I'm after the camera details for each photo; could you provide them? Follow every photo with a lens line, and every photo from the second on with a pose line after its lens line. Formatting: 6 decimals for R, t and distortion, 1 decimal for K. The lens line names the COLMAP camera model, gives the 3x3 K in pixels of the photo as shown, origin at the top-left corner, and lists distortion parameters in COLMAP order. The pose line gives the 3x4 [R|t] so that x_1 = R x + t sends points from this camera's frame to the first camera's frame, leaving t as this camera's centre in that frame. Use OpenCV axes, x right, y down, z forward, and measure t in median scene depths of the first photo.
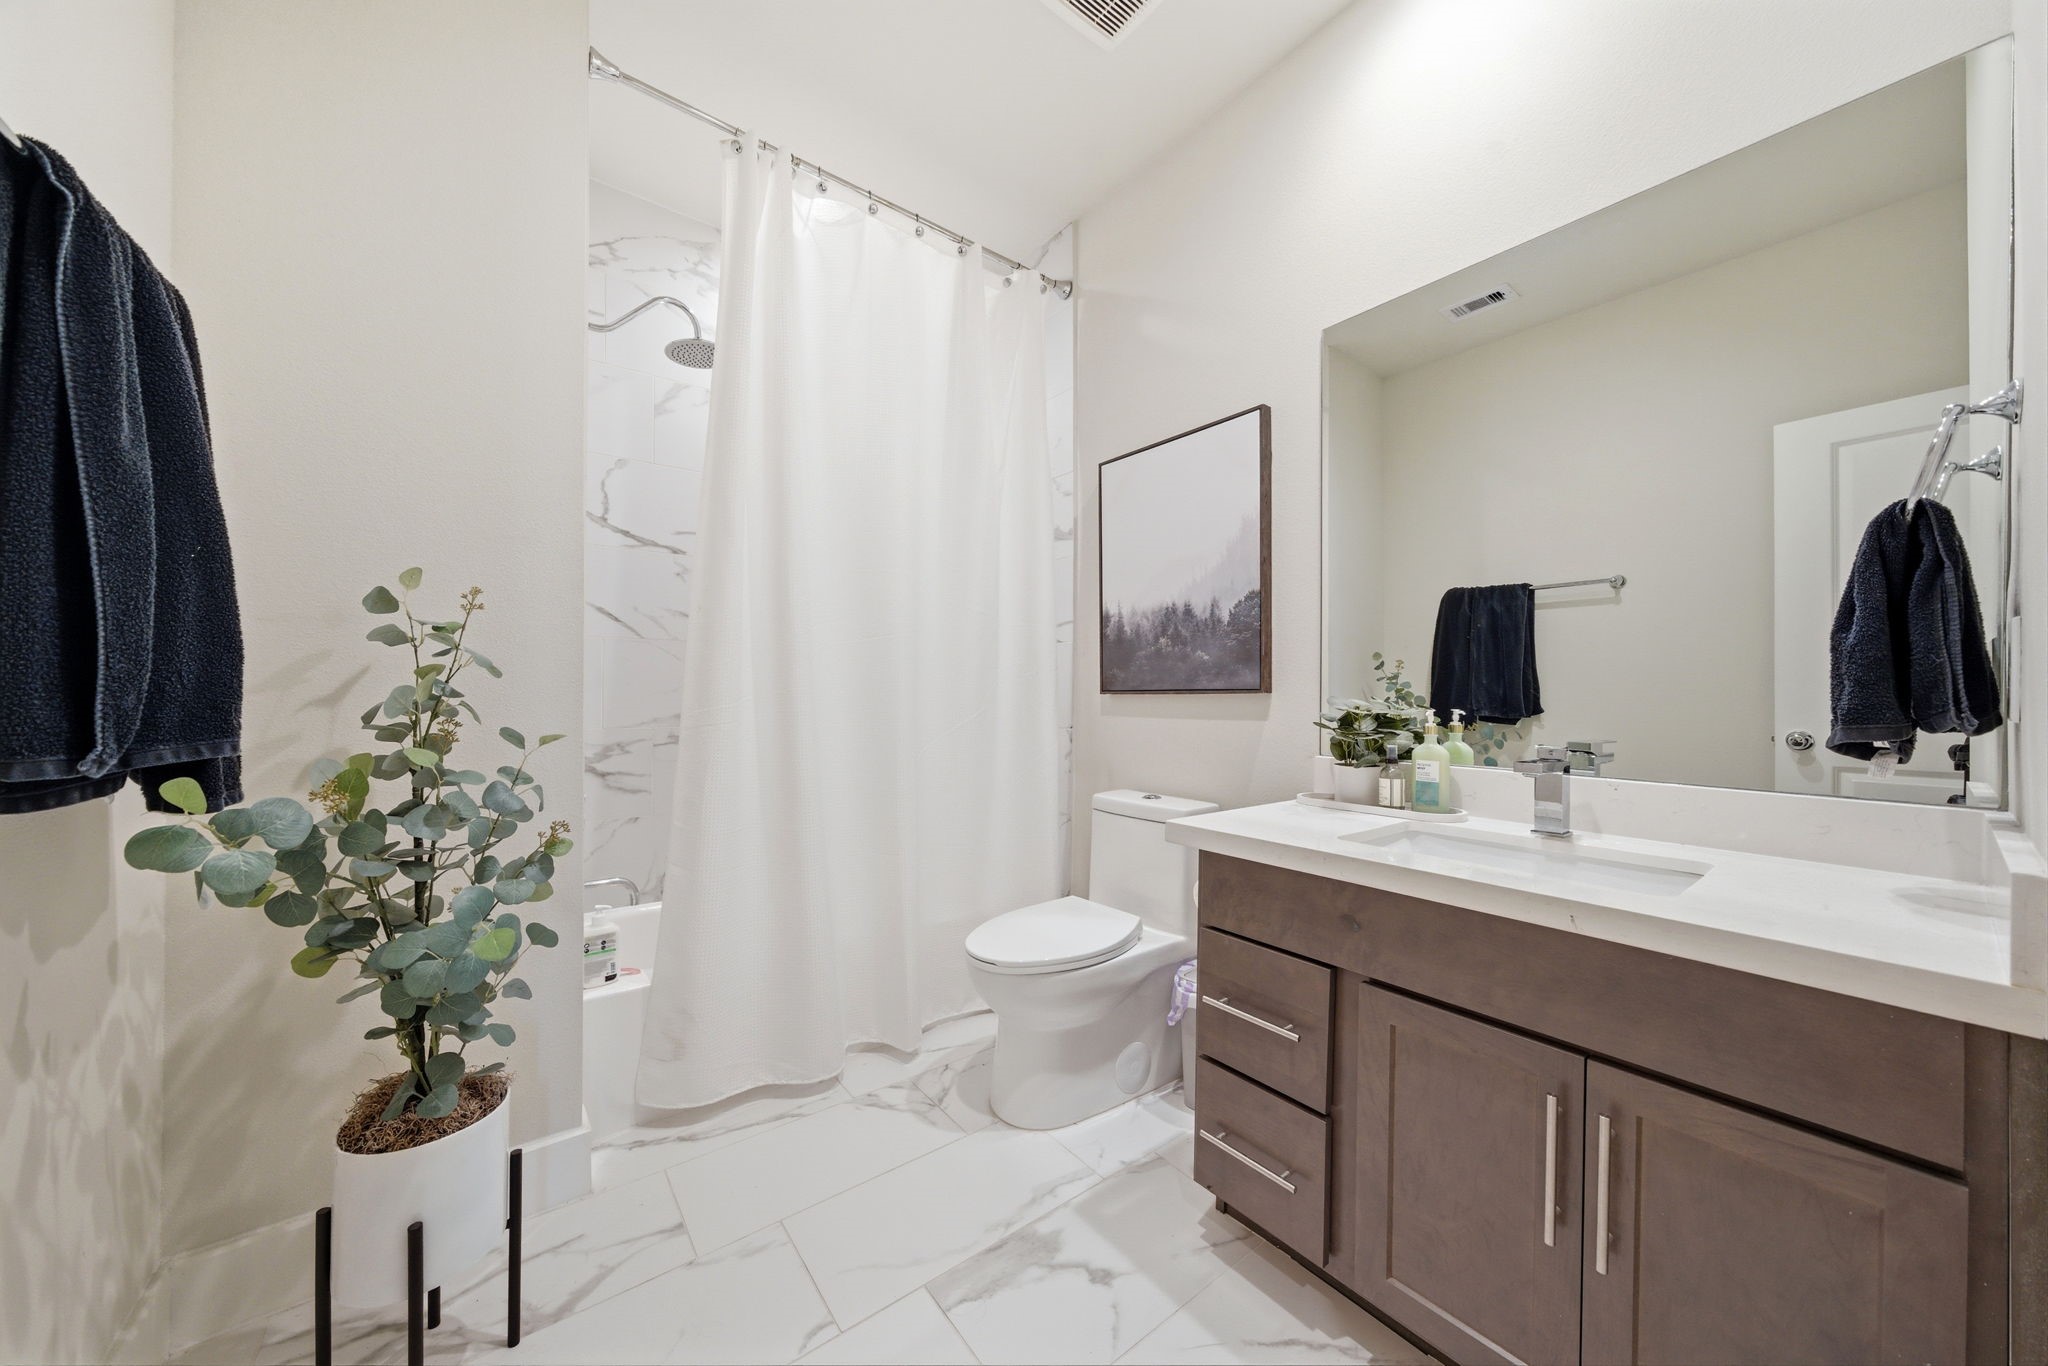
lens RADIAL K [[700.8, 0, 1024.0], [0, 700.8, 689.5], [0, 0, 1]] dist [0.010821, 0.000112]
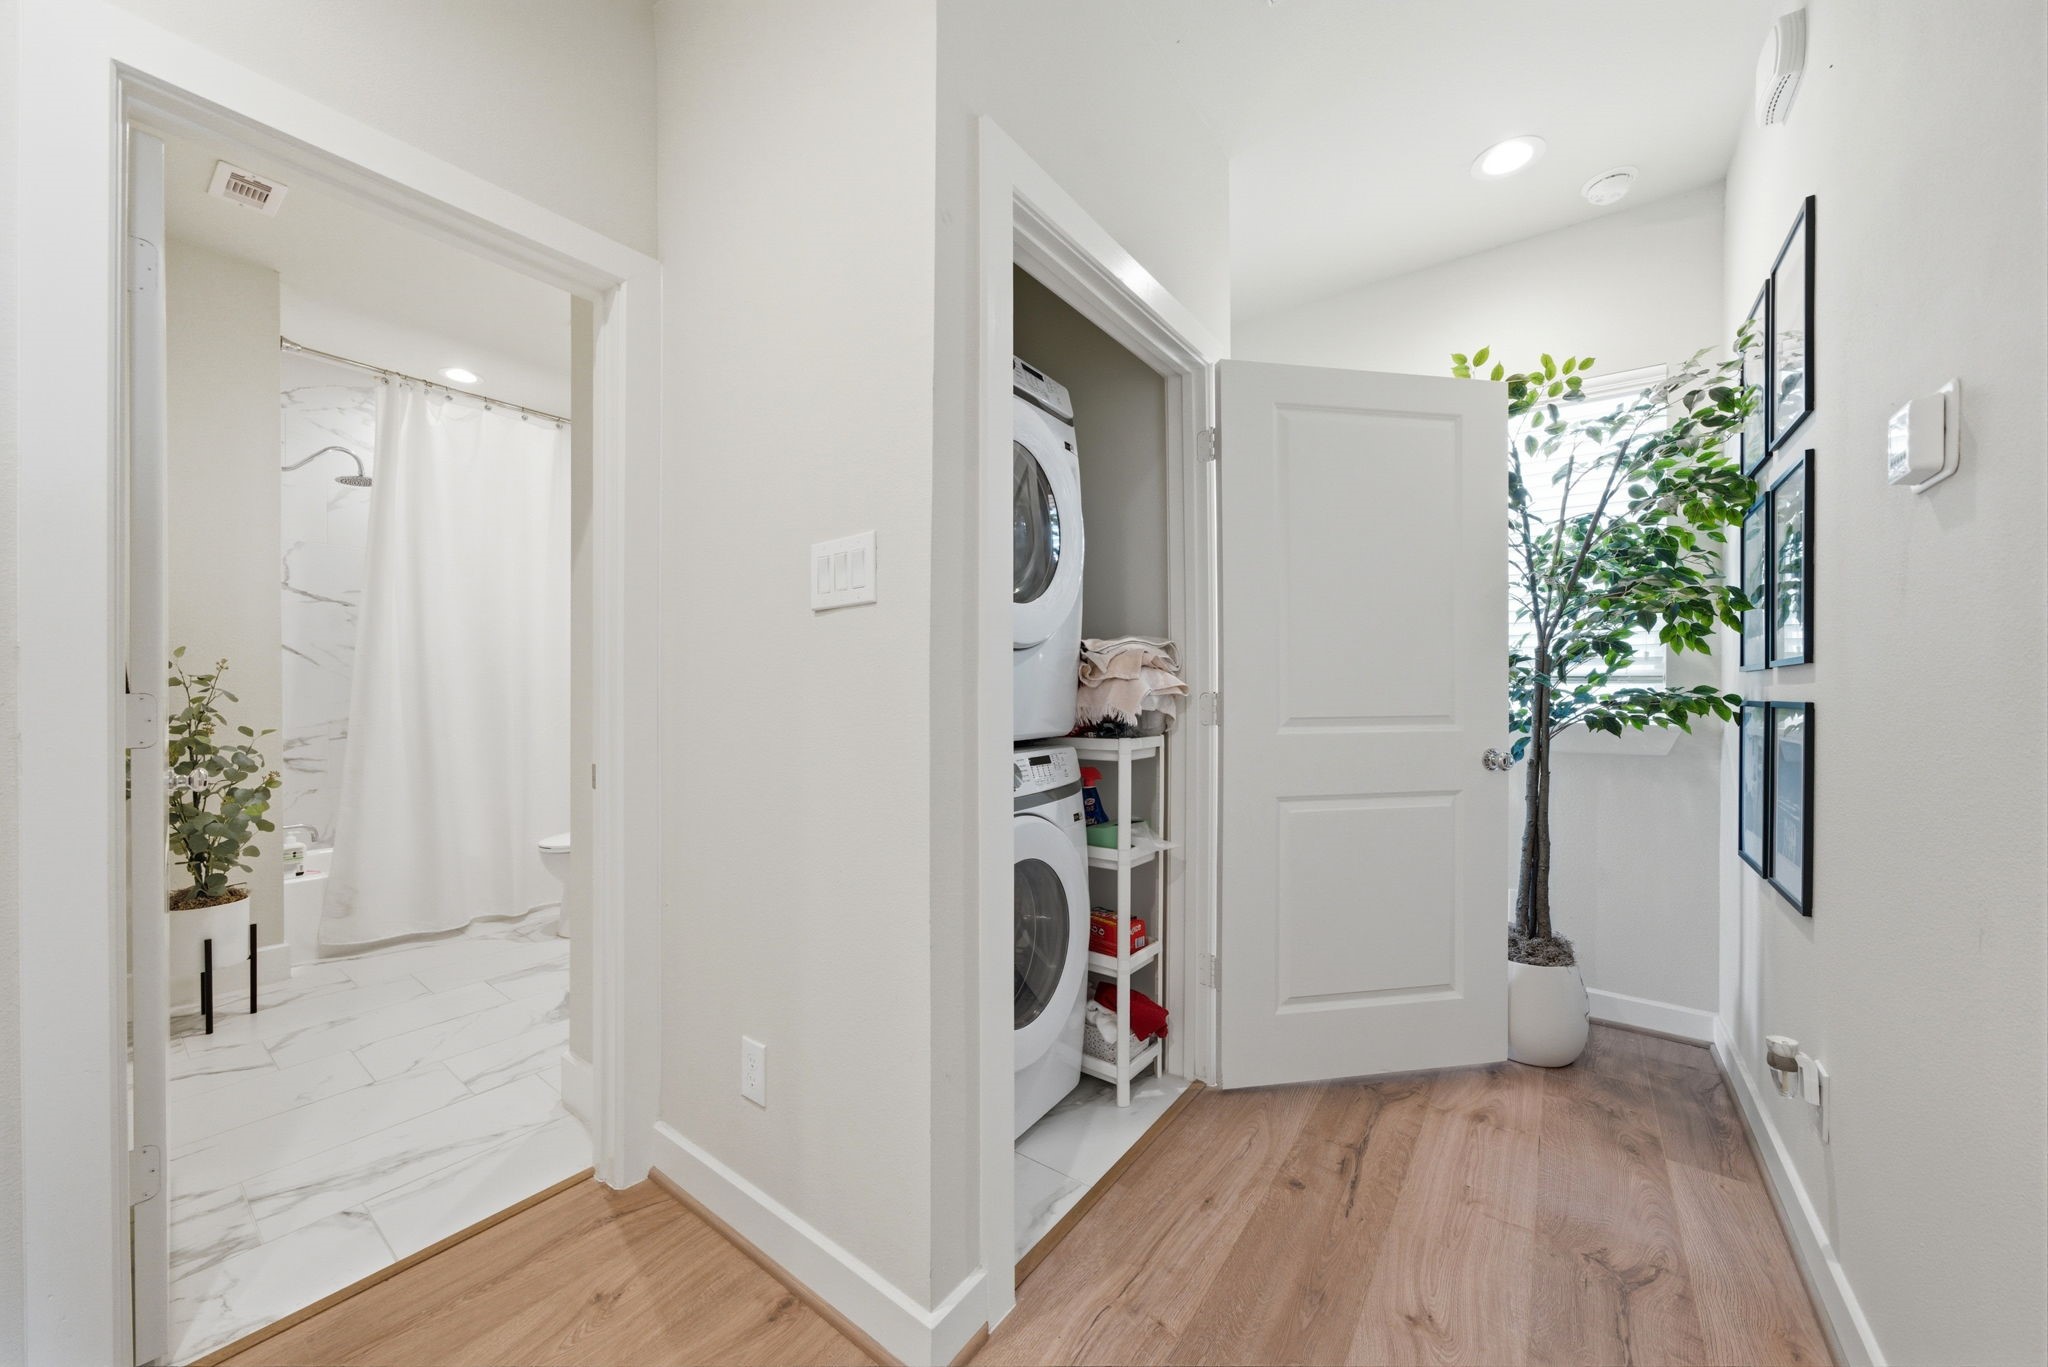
lens RADIAL K [[754.2, 0, 1026.7], [0, 754.2, 689.1], [0, 0, 1]] dist [-0.009774, 0.008044]
pose [[0.965327, -0.005339, 0.260988, 0.890501], [0.003045, 0.999953, 0.009192, -0.067040], [-0.261025, -0.008079, 0.965298, -1.694716]]
